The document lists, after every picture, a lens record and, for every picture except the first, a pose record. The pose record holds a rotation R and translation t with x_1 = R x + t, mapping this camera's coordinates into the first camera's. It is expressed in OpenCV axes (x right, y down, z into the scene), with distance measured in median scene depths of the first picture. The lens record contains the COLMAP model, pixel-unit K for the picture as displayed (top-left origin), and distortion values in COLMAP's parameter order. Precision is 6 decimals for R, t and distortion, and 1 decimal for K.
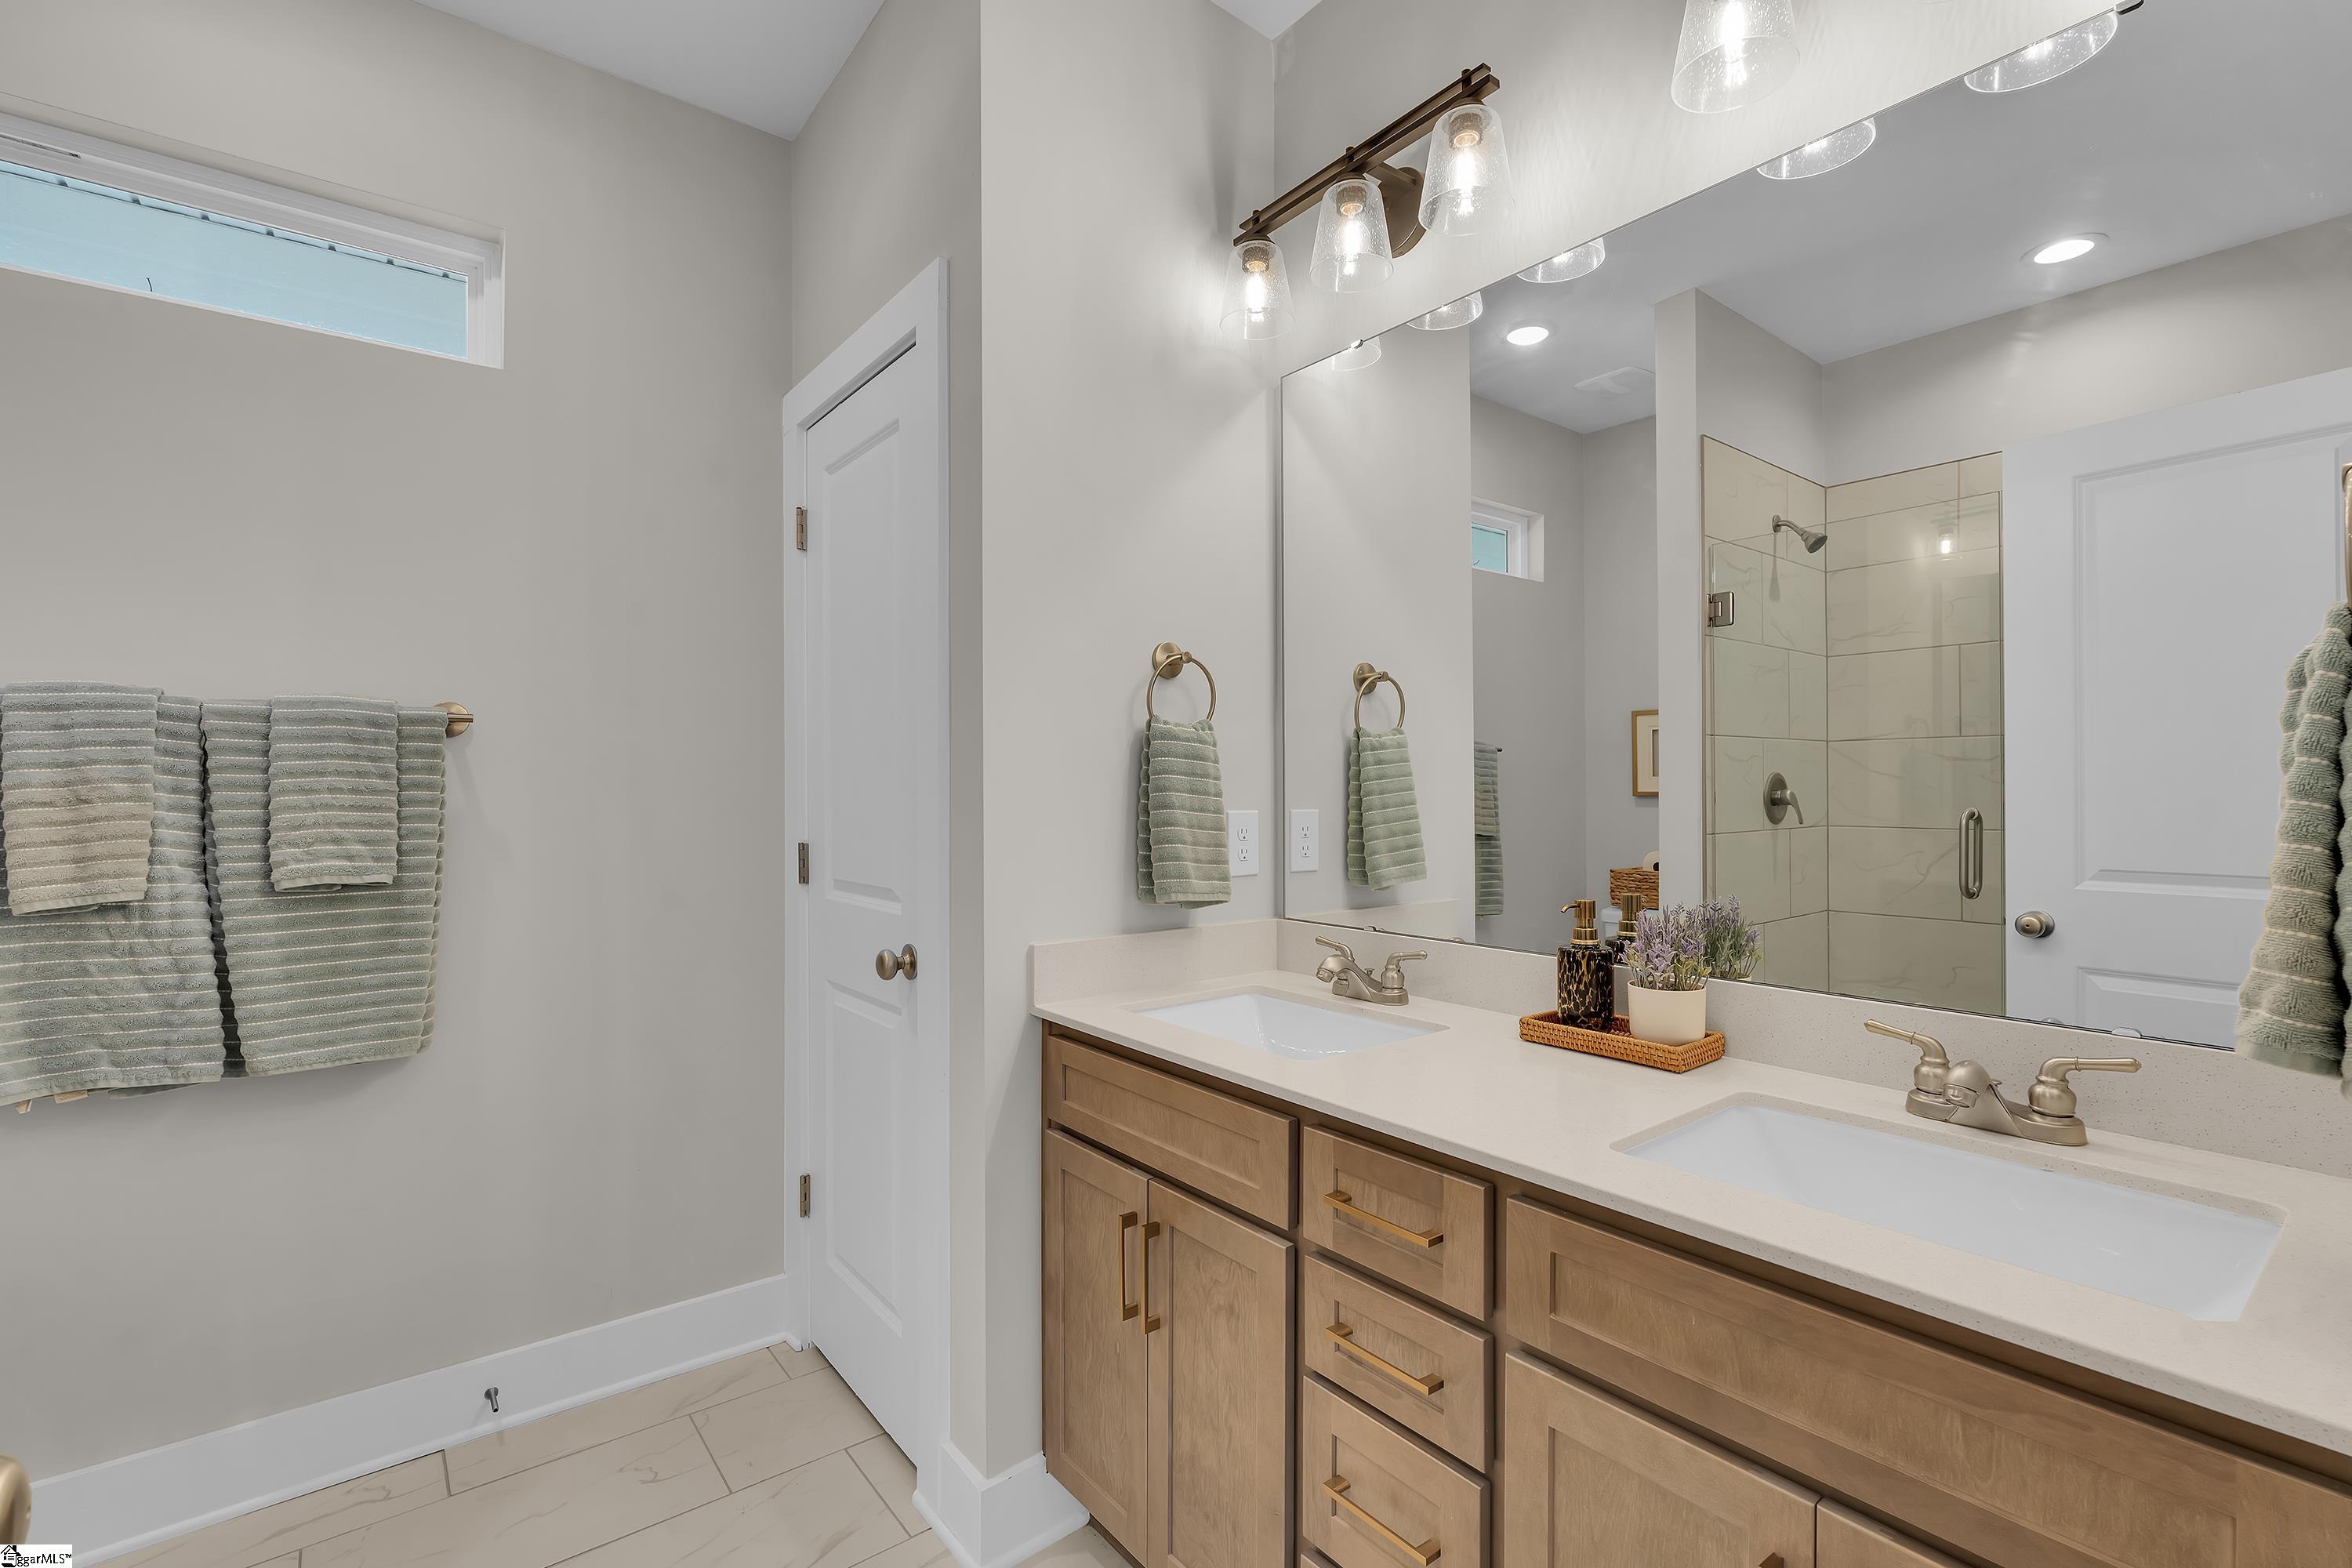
lens RADIAL K [[1083.7, 0, 1176.6], [0, 1083.7, 803.0], [0, 0, 1]] dist [-0.000140, 0.000618]
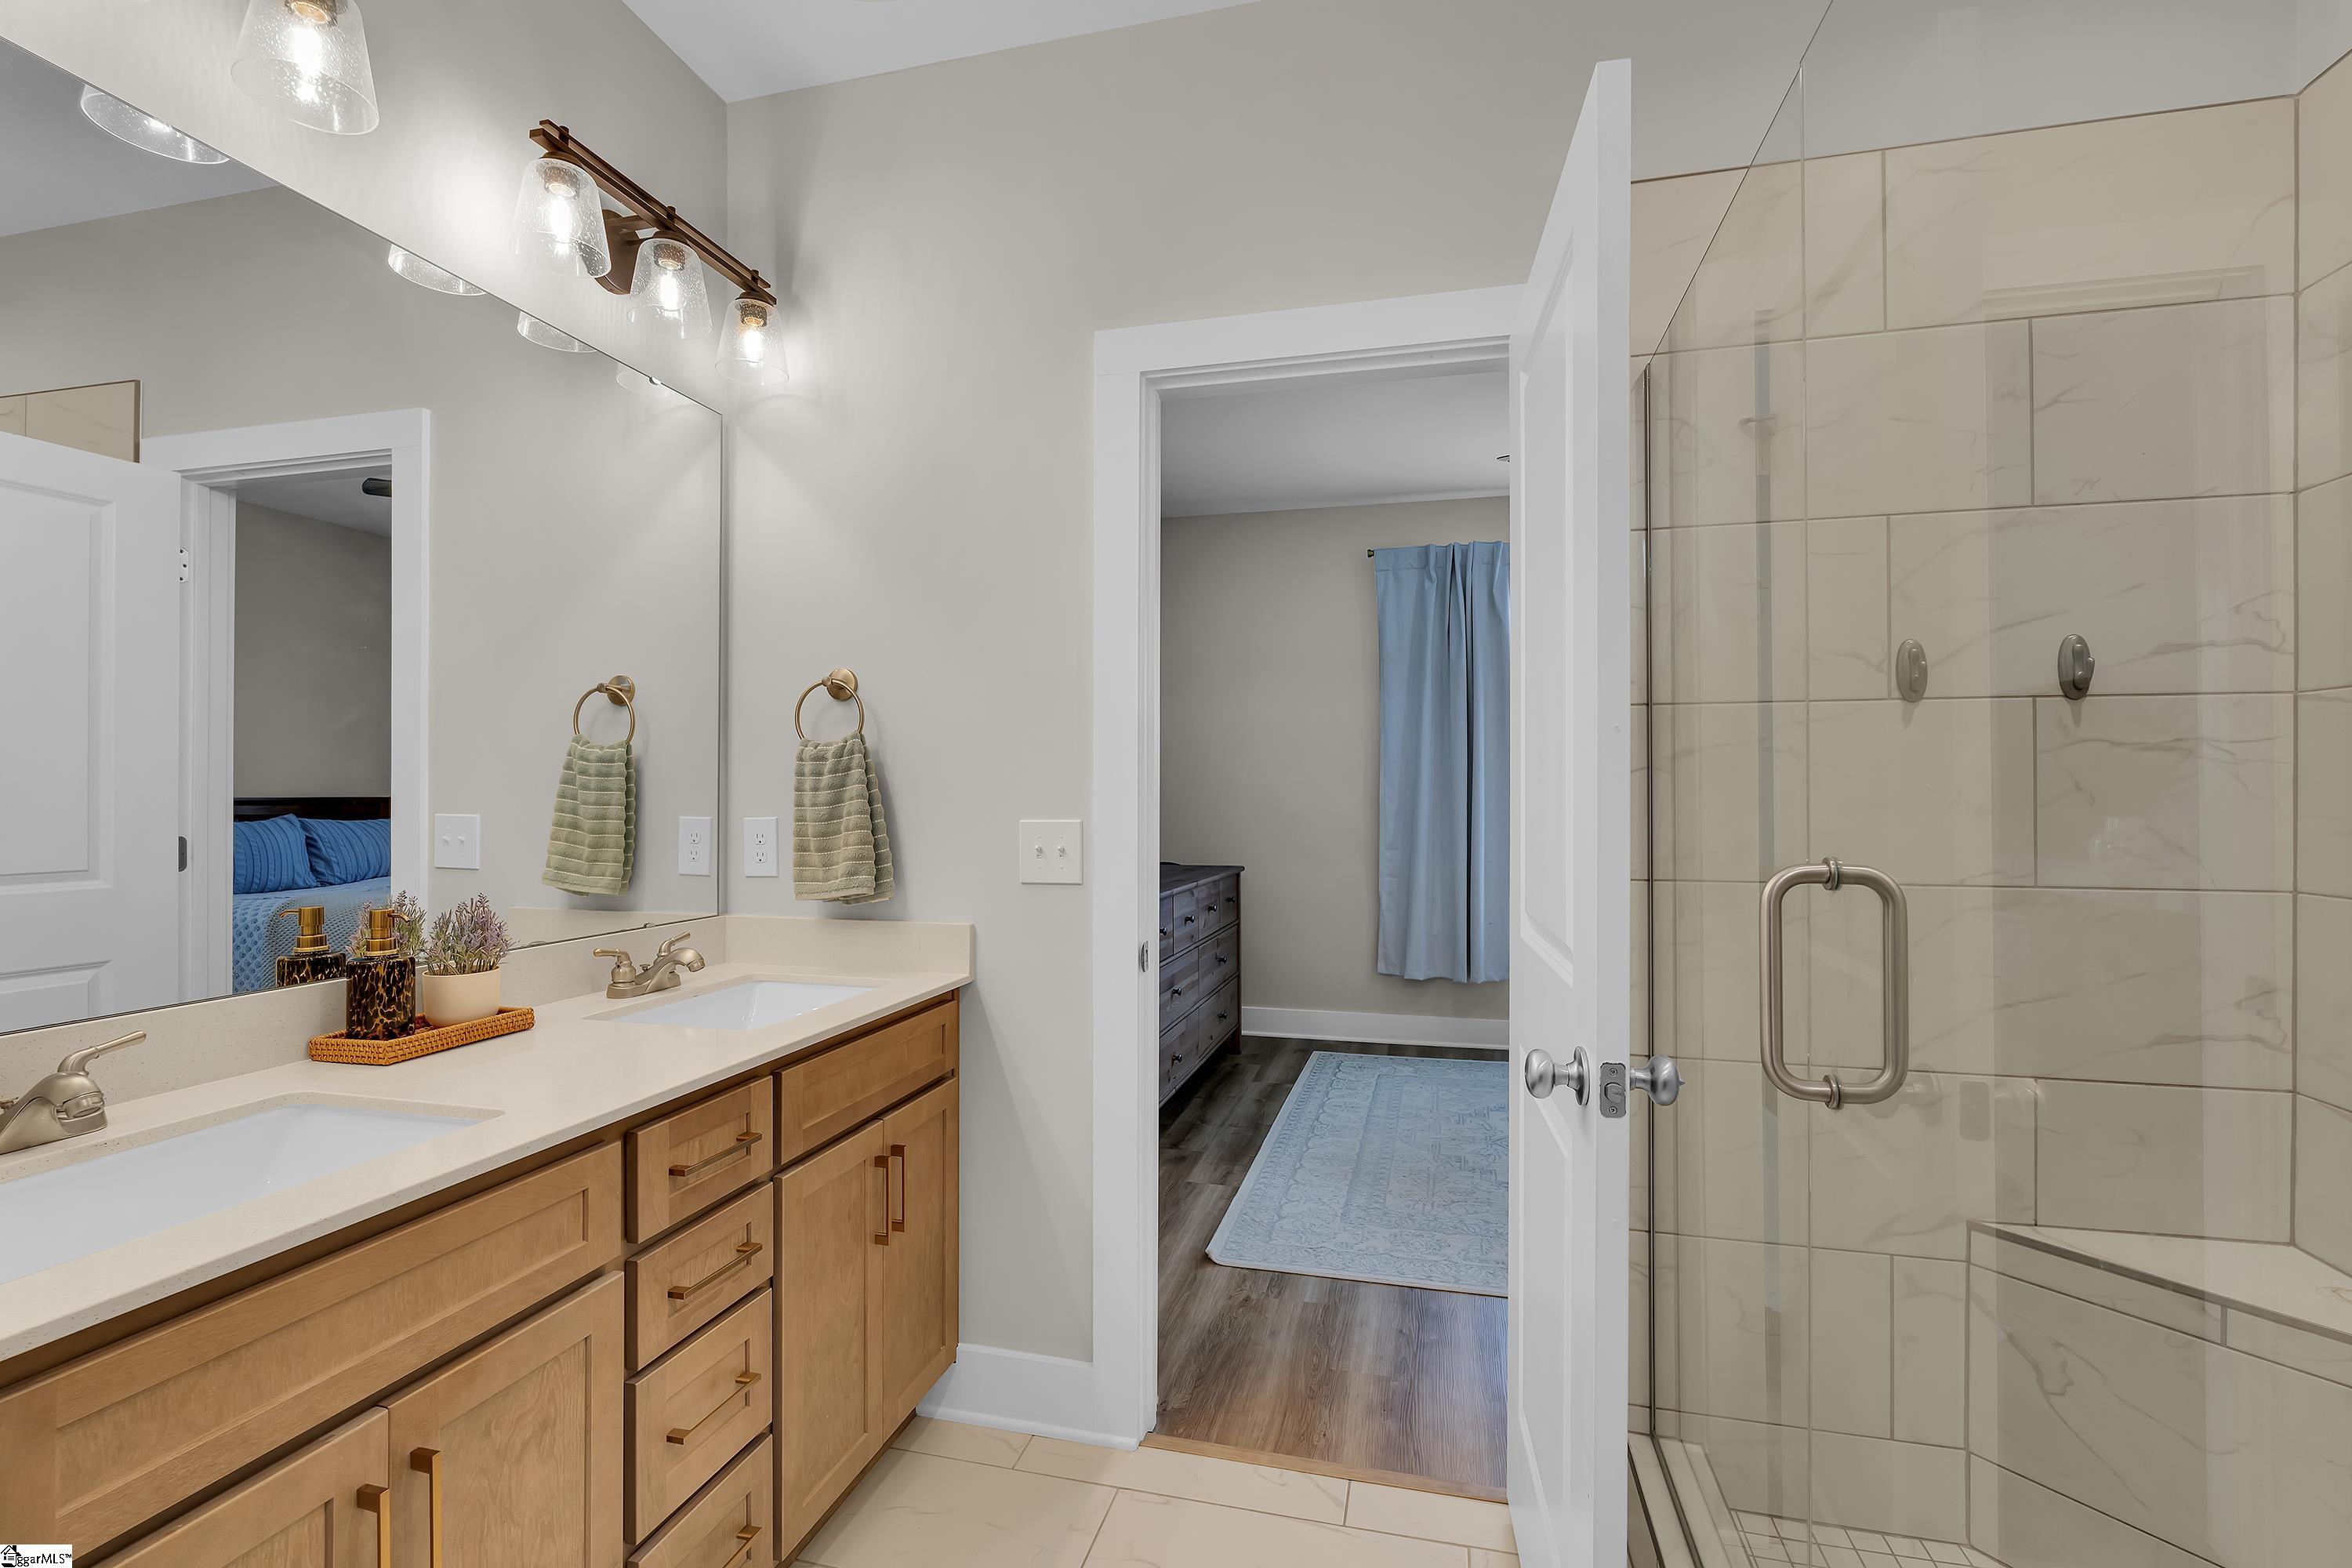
lens RADIAL K [[1083.7, 0, 1172.2], [0, 1083.7, 785.1], [0, 0, 1]] dist [-0.000140, 0.000618]
pose [[-0.624100, 0.004240, 0.781333, -0.895331], [0.005951, 0.999982, -0.000672, -0.017846], [-0.781321, 0.004230, -0.624114, 1.136894]]
